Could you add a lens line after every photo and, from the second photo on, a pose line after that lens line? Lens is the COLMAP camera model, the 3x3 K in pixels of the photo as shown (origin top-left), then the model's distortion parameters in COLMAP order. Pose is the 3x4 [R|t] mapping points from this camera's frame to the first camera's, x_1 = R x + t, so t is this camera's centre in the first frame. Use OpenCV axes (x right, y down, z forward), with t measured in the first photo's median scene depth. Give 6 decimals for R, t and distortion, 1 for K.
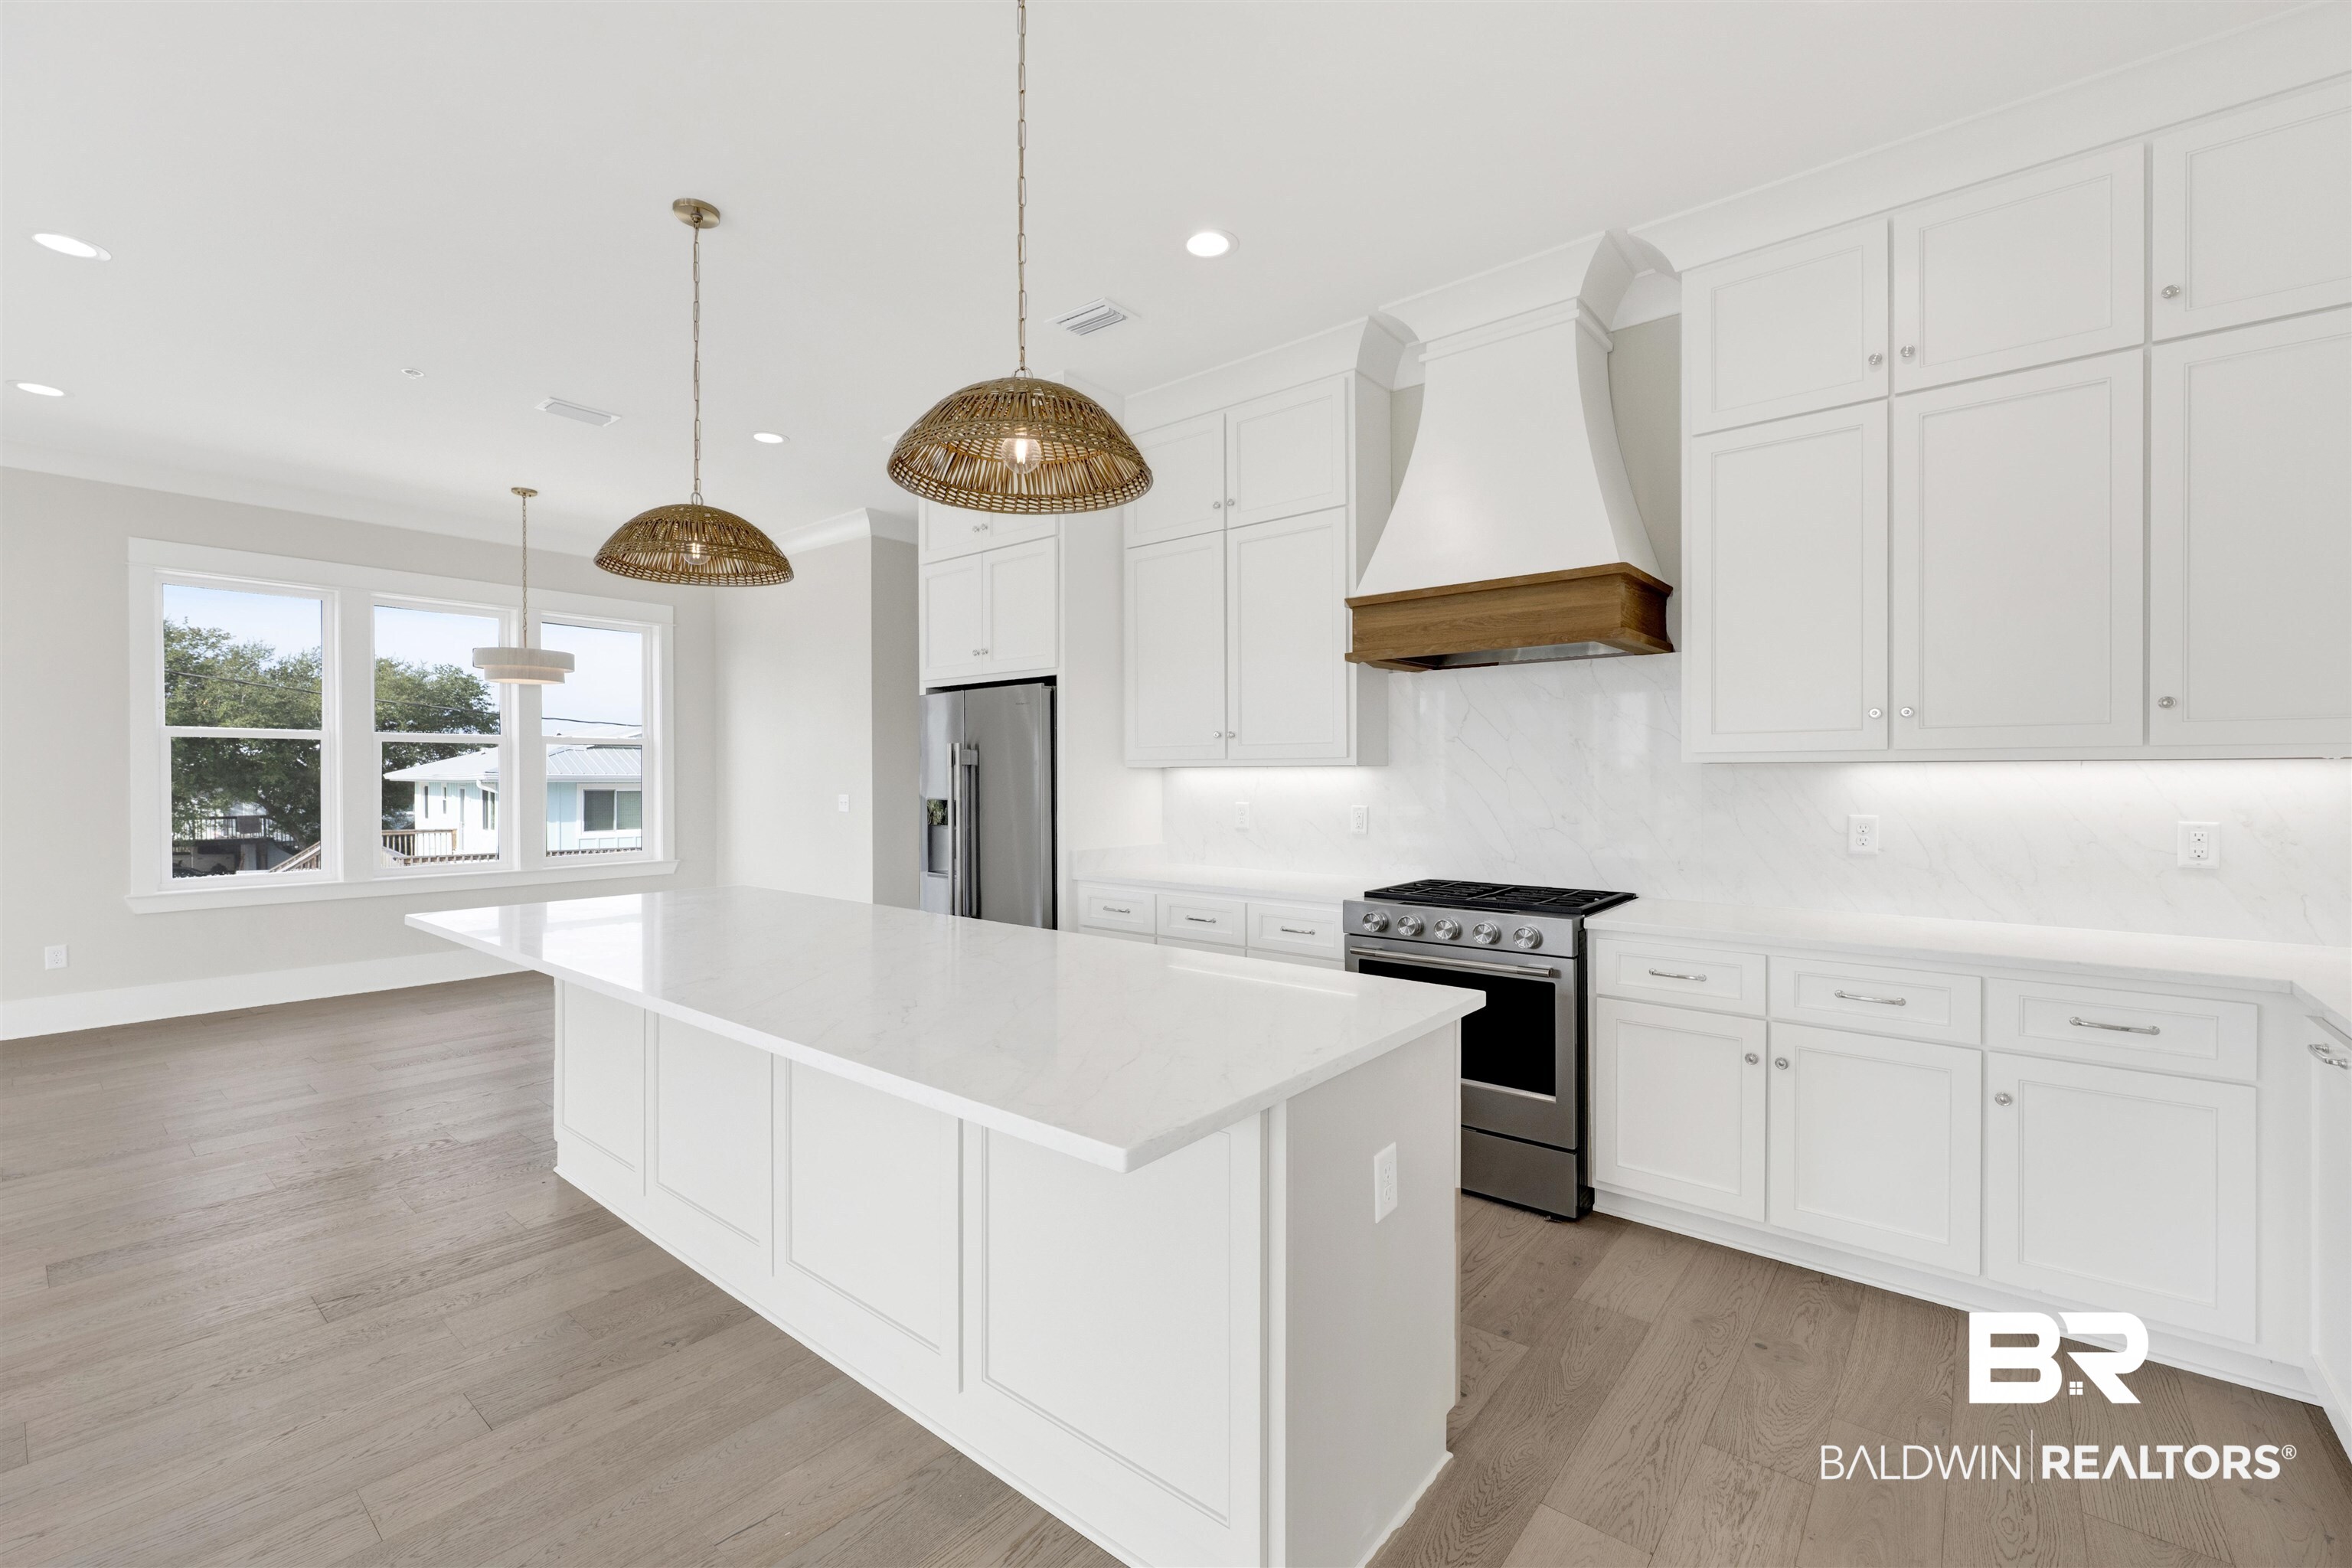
lens RADIAL K [[979.3, 0, 1152.9], [0, 979.3, 781.5], [0, 0, 1]] dist [0.004579, 0.000279]
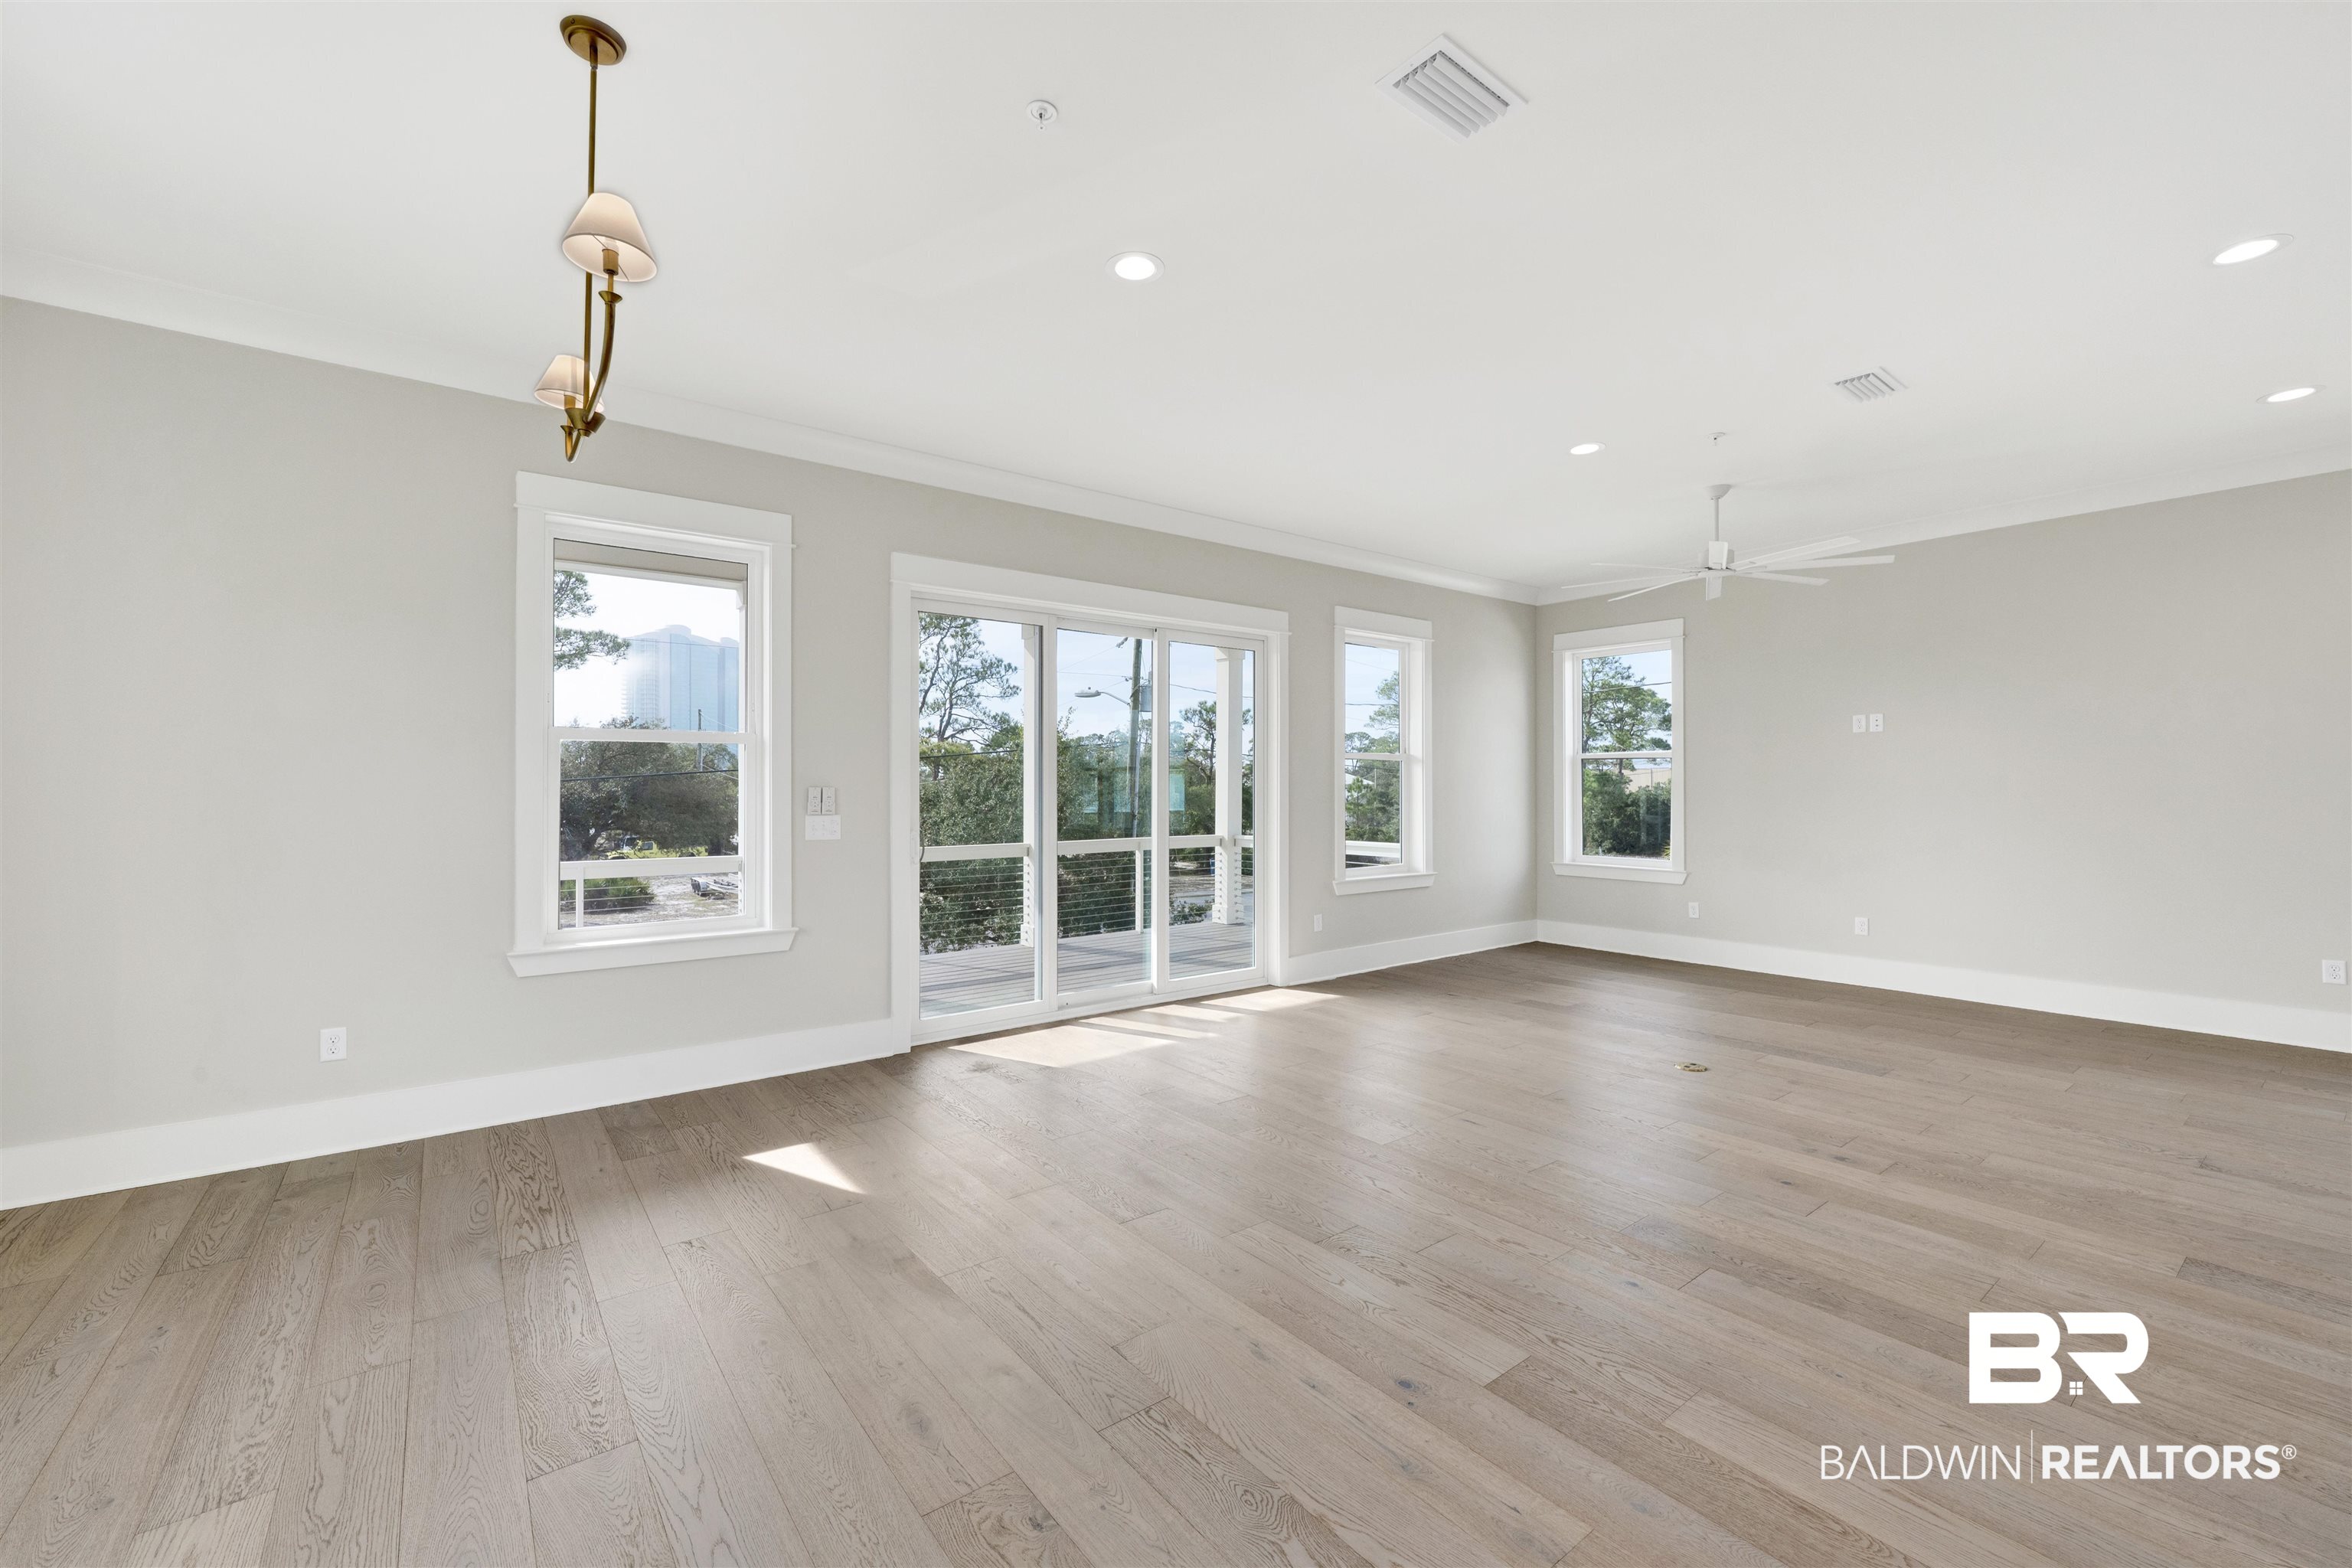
lens RADIAL K [[965.0, 0, 1180.8], [0, 965.0, 781.7], [0, 0, 1]] dist [0.001237, 0.000168]
pose [[-0.214551, -0.002052, -0.976711, 0.075856], [-0.004917, 0.999987, -0.001021, -0.001659], [0.976700, 0.004584, -0.214559, 0.142592]]
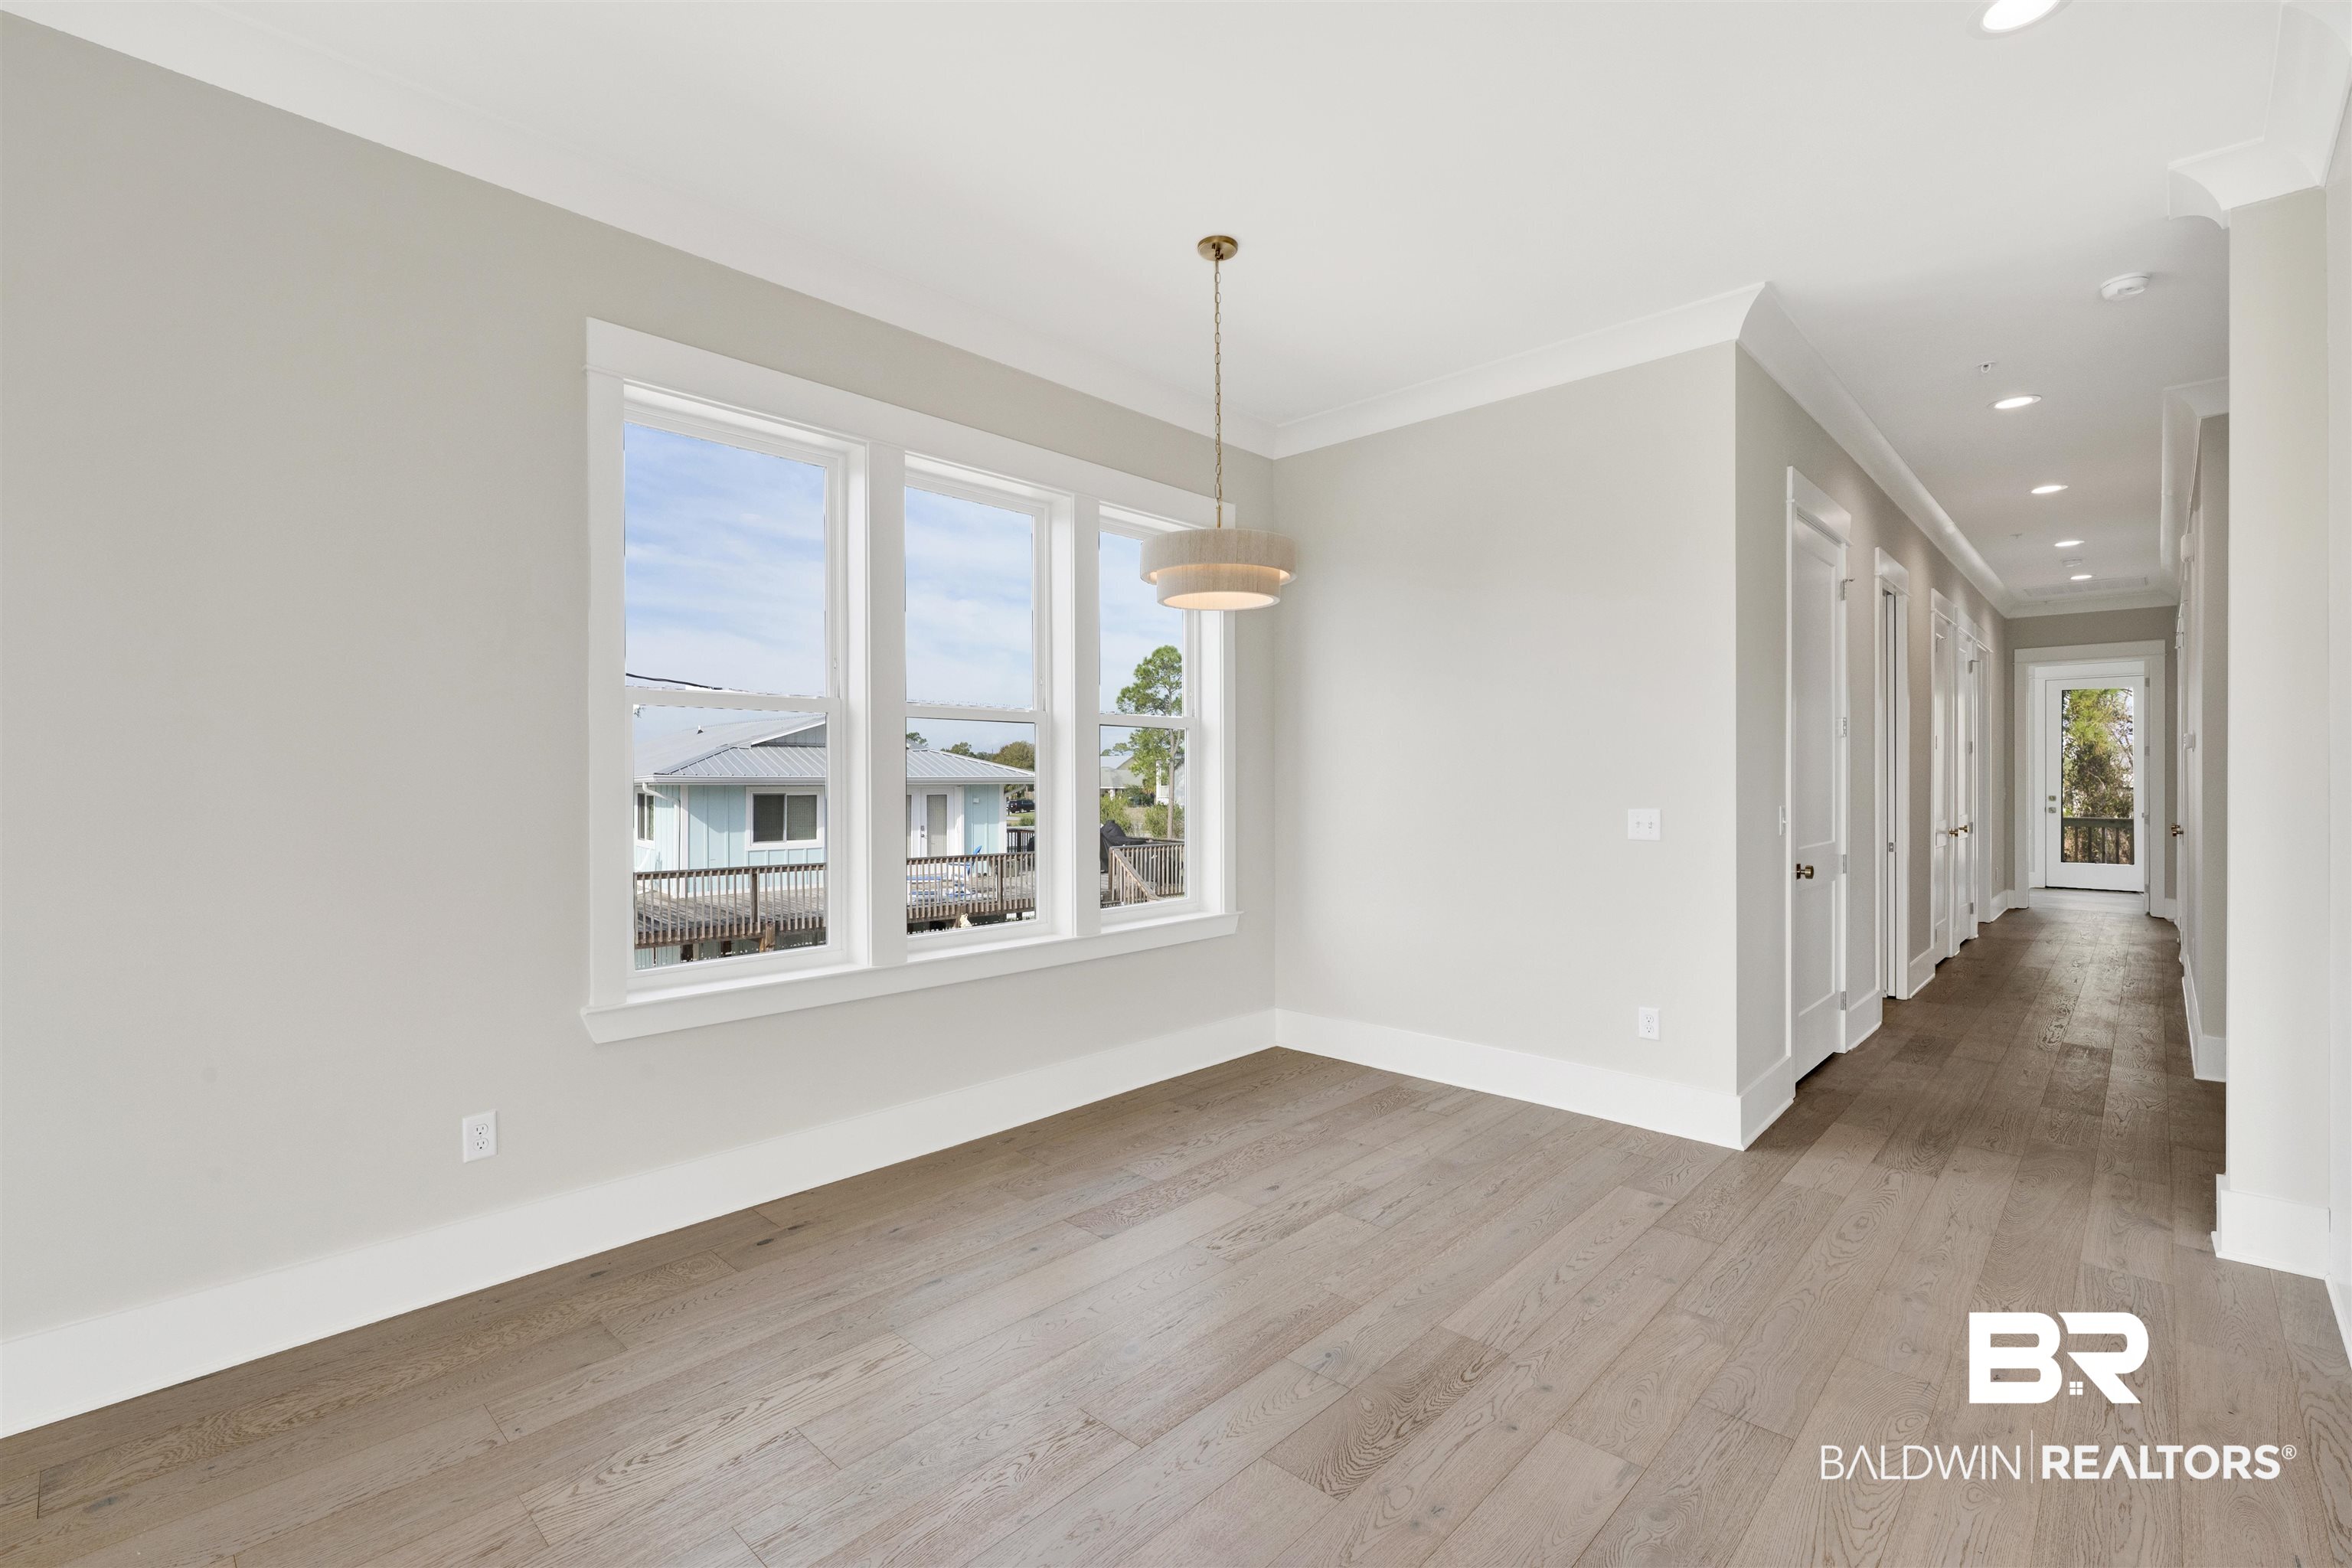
lens RADIAL K [[1049.7, 0, 1128.6], [0, 1049.7, 774.9], [0, 0, 1]] dist [-0.021080, 0.031913]
pose [[0.998123, 0.000669, -0.061241, -1.070440], [-0.001148, 0.999969, -0.007786, -0.002681], [0.061234, 0.007842, 0.998093, 0.694490]]
